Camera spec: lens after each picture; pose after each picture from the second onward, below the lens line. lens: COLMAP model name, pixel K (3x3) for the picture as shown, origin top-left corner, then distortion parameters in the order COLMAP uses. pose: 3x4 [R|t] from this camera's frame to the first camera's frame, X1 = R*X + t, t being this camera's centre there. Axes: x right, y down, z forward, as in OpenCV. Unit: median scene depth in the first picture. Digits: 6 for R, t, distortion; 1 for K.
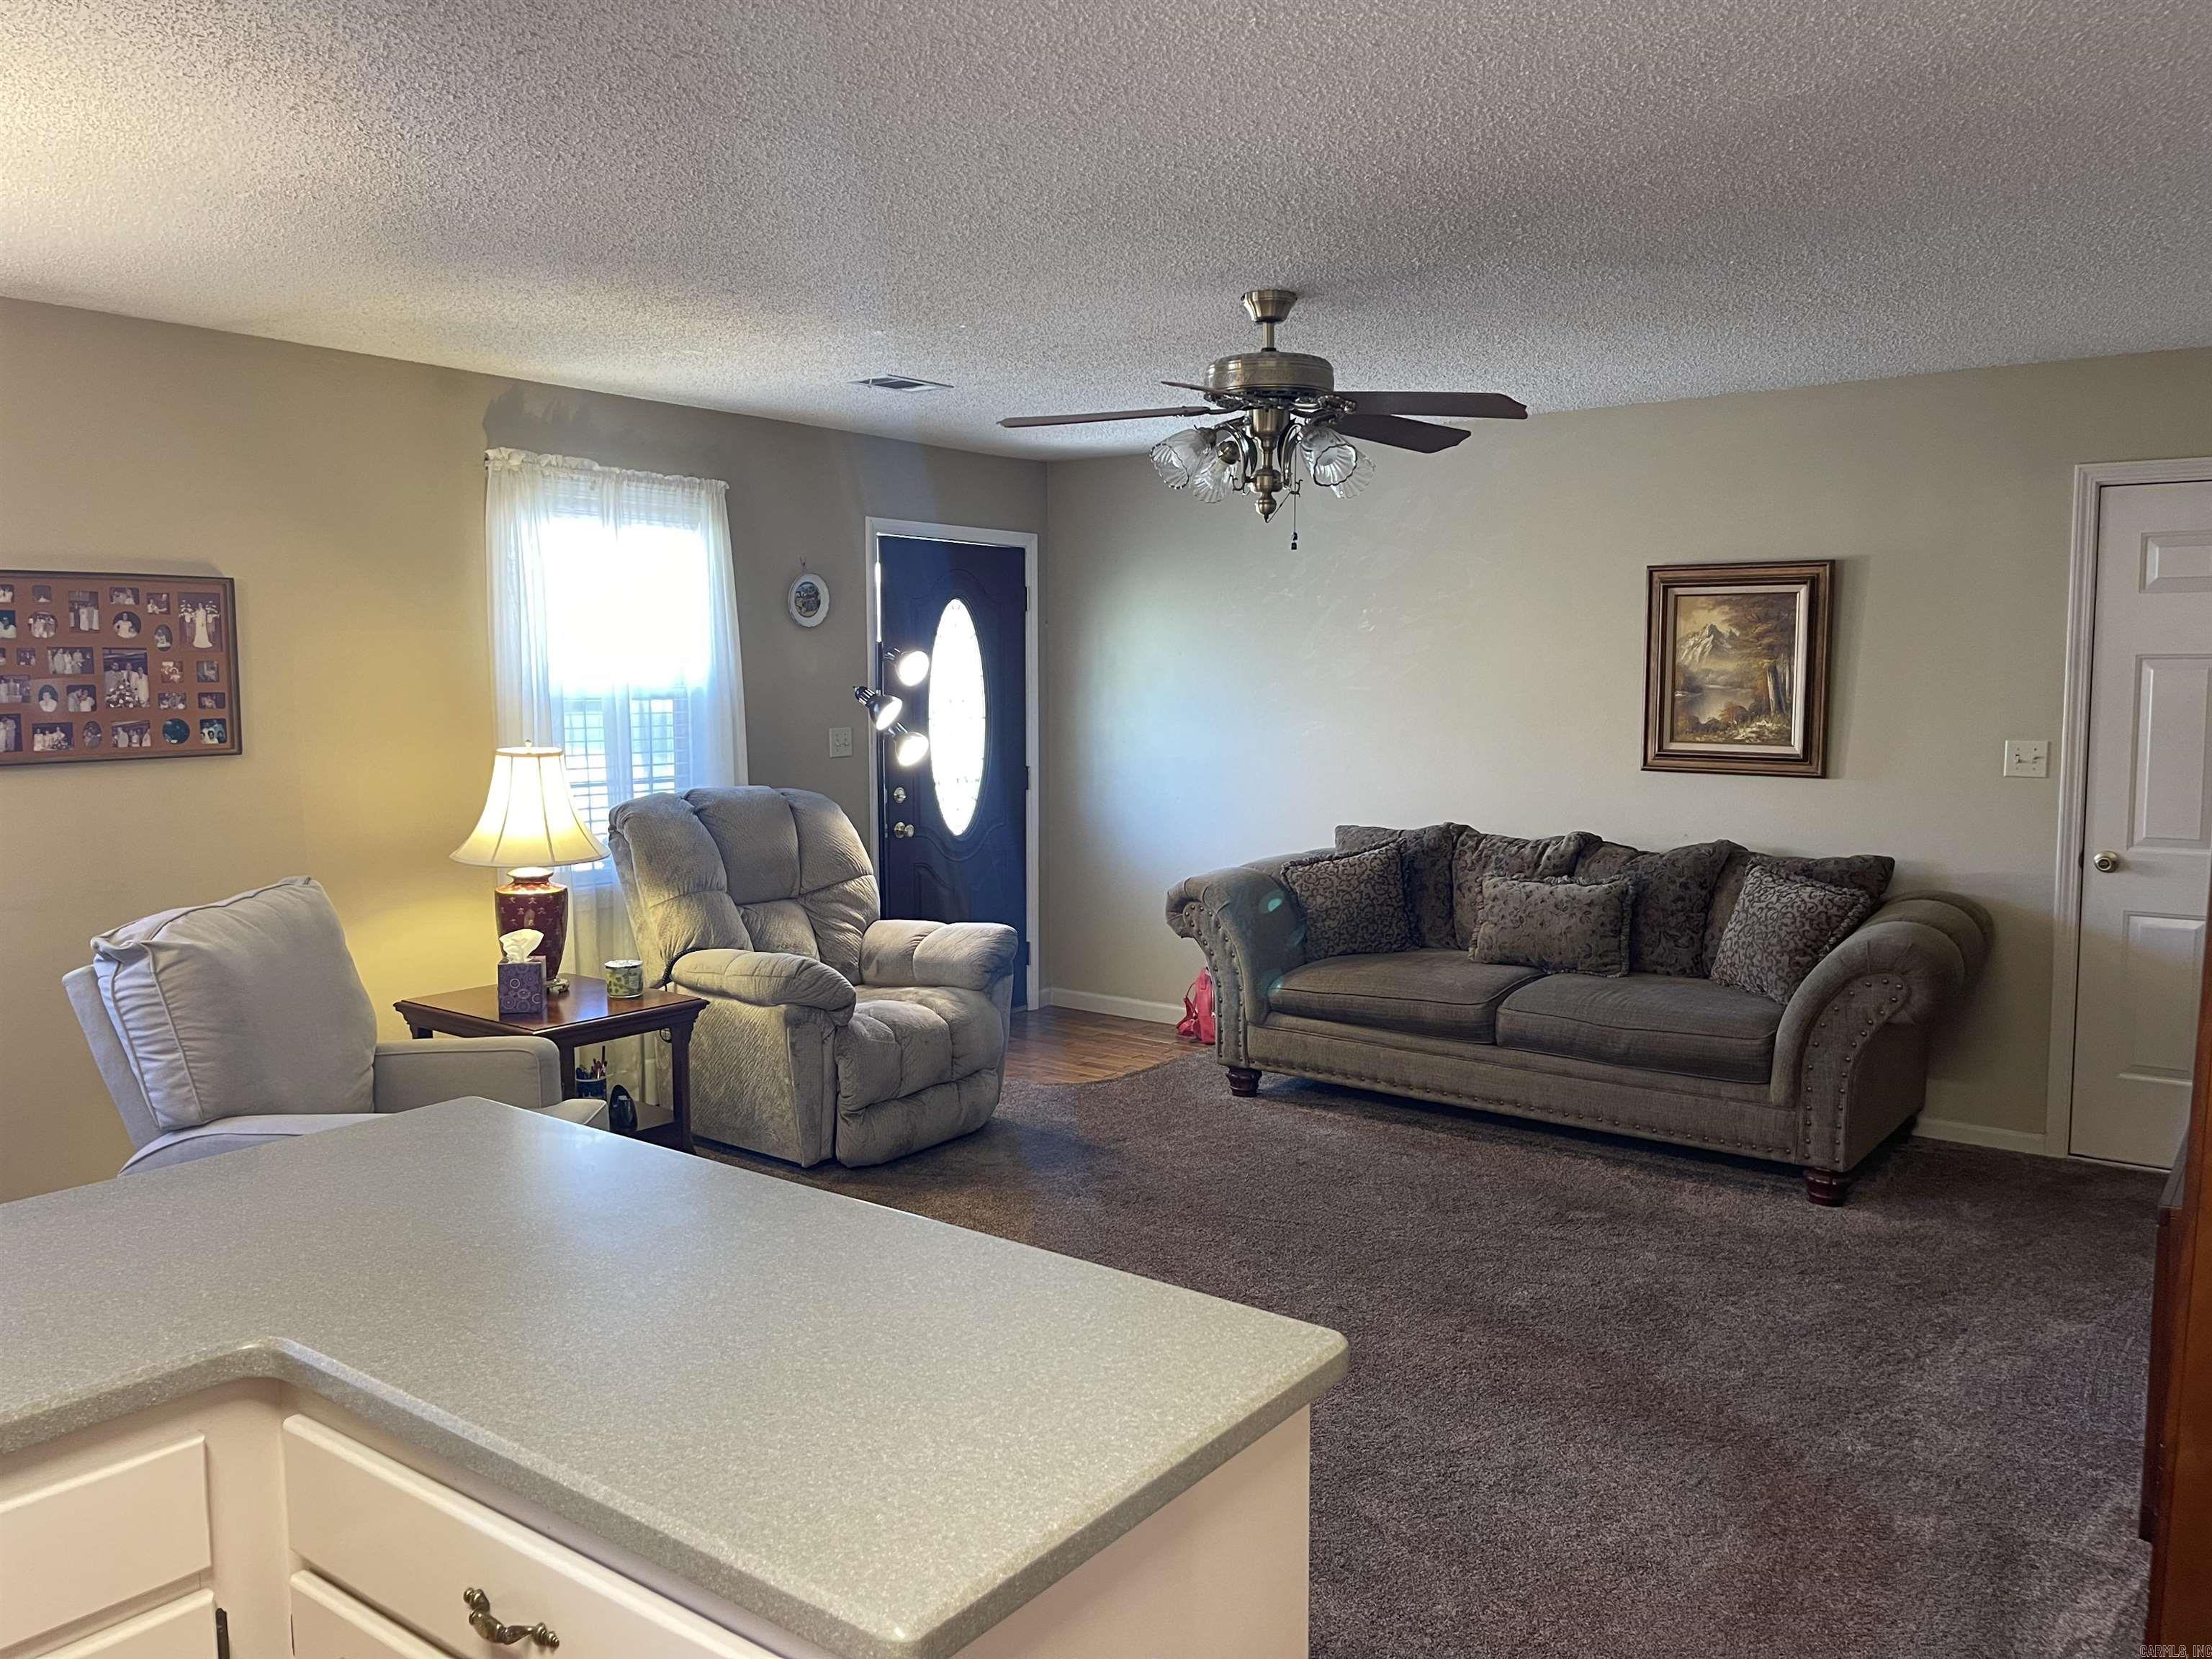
lens RADIAL K [[1672.5, 0, 1107.5], [0, 1672.5, 830.2], [0, 0, 1]] dist [0.073112, -0.100466]
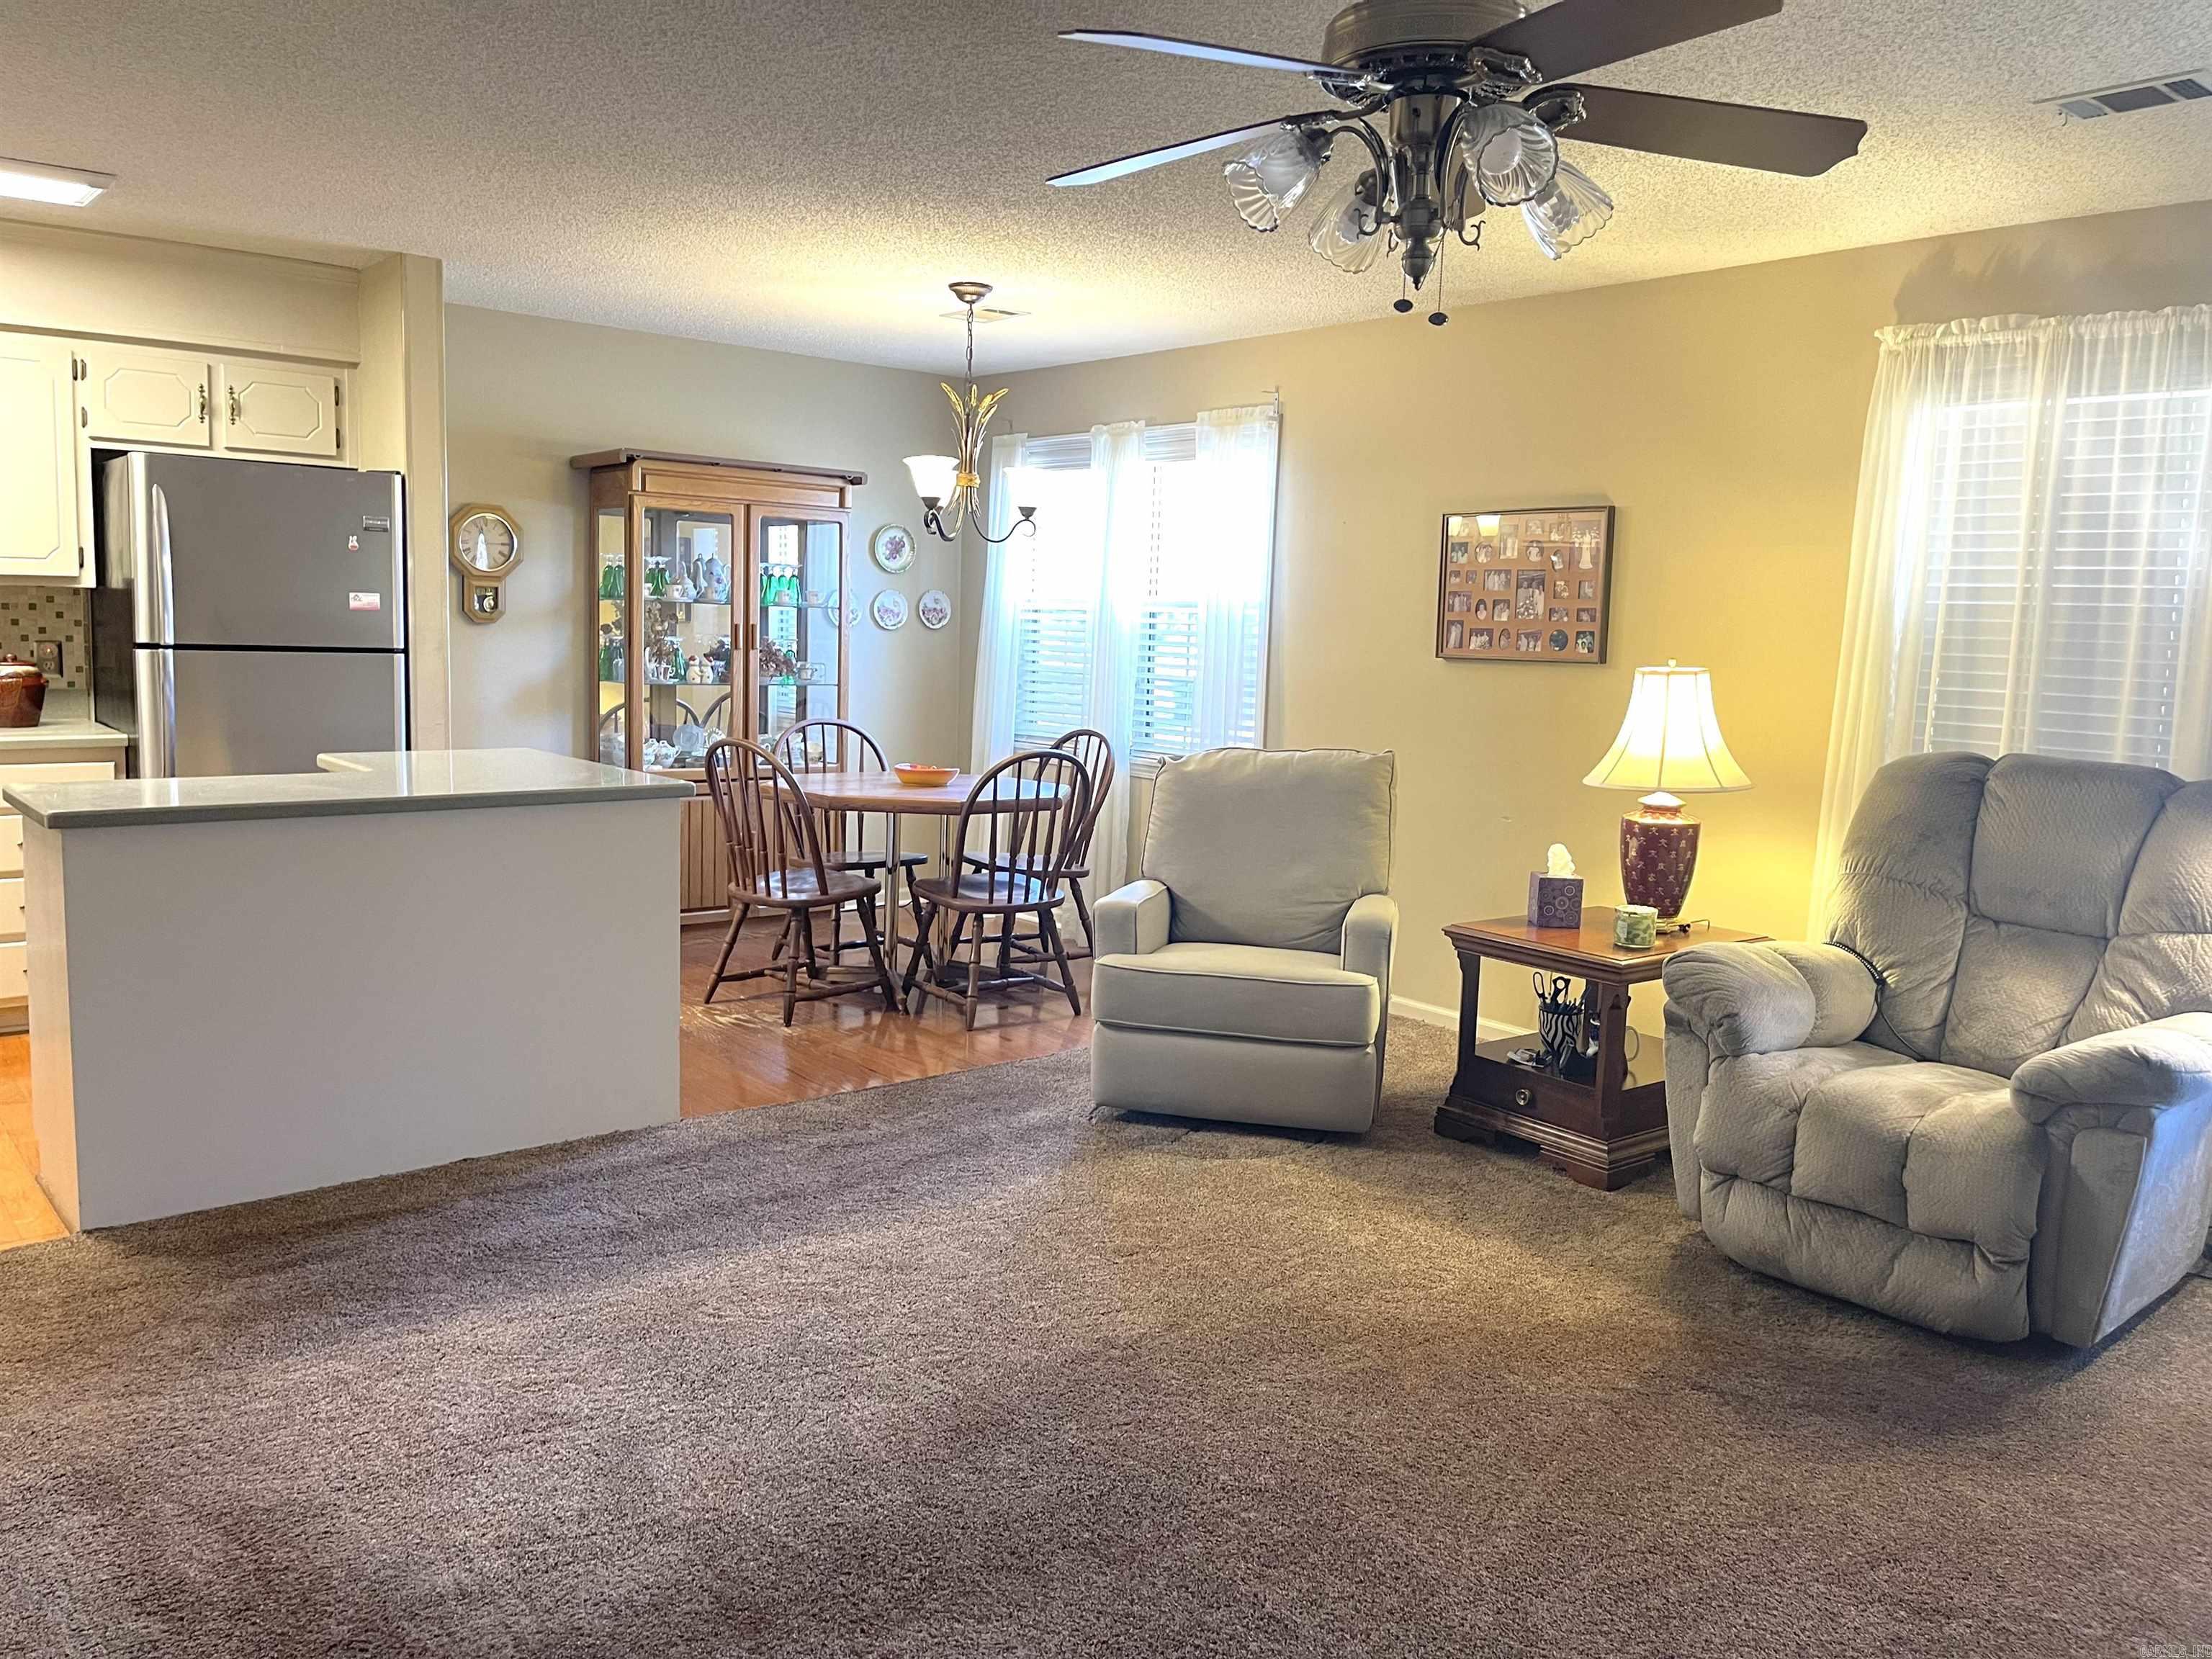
lens RADIAL K [[1672.5, 0, 1109.8], [0, 1672.5, 816.1], [0, 0, 1]] dist [0.073112, -0.100466]
pose [[-0.222956, 0.106413, -0.969003, 0.681460], [-0.124868, 0.982718, 0.136650, -0.059931], [0.966798, 0.151464, -0.205815, 0.971362]]
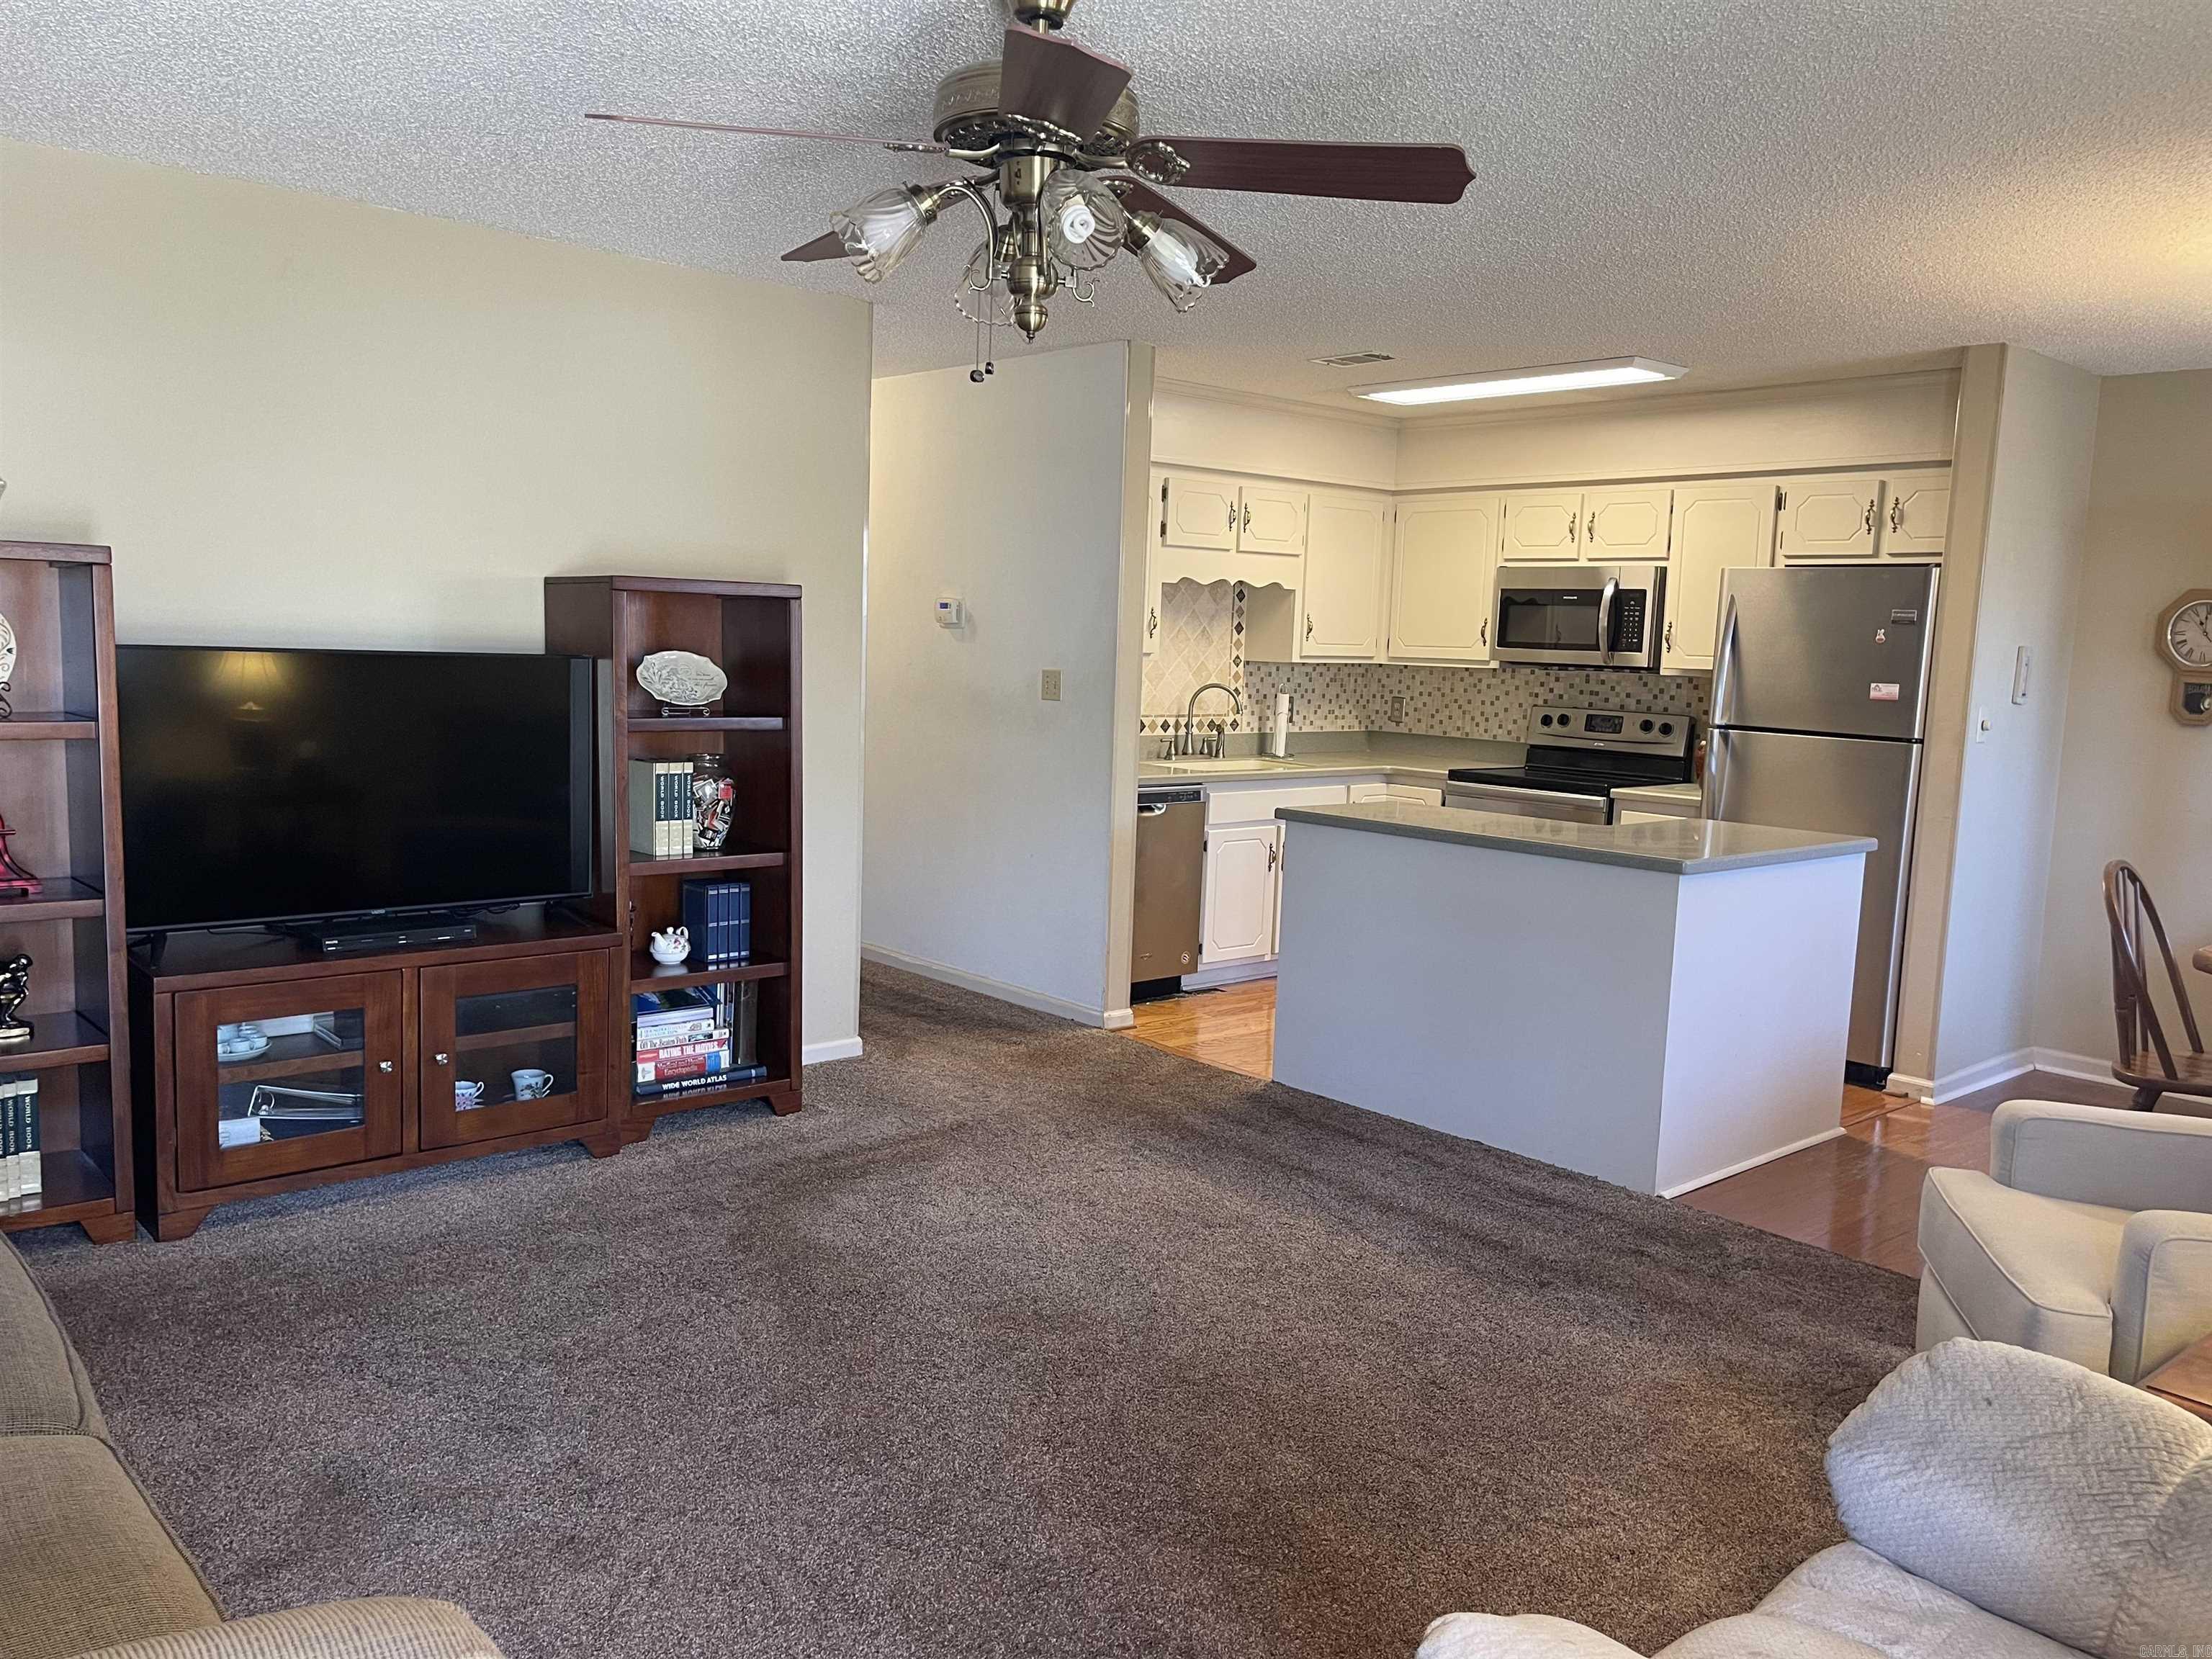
lens RADIAL K [[1672.5, 0, 1108.6], [0, 1672.5, 841.1], [0, 0, 1]] dist [0.073112, -0.100466]
pose [[-0.979463, -0.061273, 0.192090, -0.068335], [-0.019584, 0.977113, 0.211819, -0.125284], [-0.200672, 0.203707, -0.958245, 1.525353]]
